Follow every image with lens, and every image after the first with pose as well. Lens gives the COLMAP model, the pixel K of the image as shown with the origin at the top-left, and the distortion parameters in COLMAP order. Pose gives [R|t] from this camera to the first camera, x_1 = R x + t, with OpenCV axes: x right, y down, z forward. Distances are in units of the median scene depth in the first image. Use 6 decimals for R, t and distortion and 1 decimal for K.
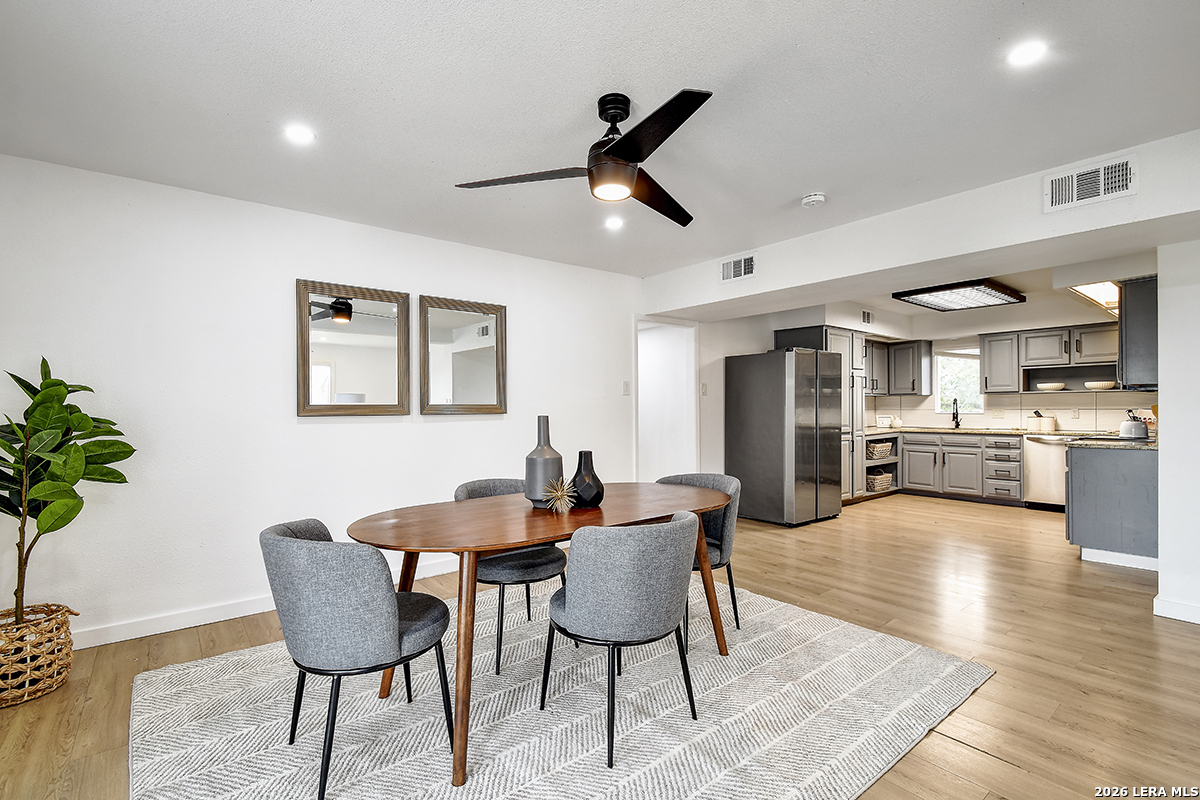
lens RADIAL K [[543.4, 0, 598.4], [0, 543.4, 412.5], [0, 0, 1]] dist [0.021053, -0.020887]
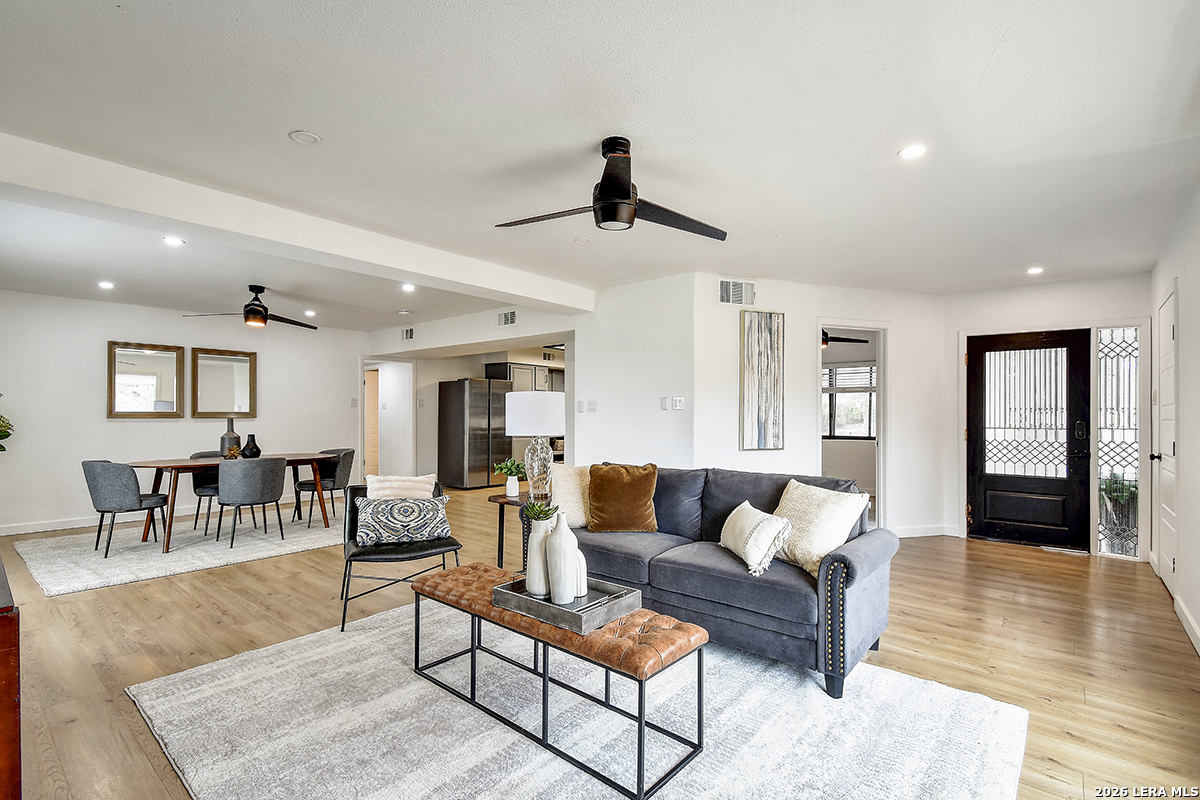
lens RADIAL K [[543.4, 0, 598.4], [0, 543.4, 412.5], [0, 0, 1]] dist [0.021053, -0.020887]
pose [[0.978878, 0.009158, 0.204240, 0.443441], [-0.006503, 0.999885, -0.013666, 0.001654], [-0.204342, 0.012049, 0.978825, -0.720404]]
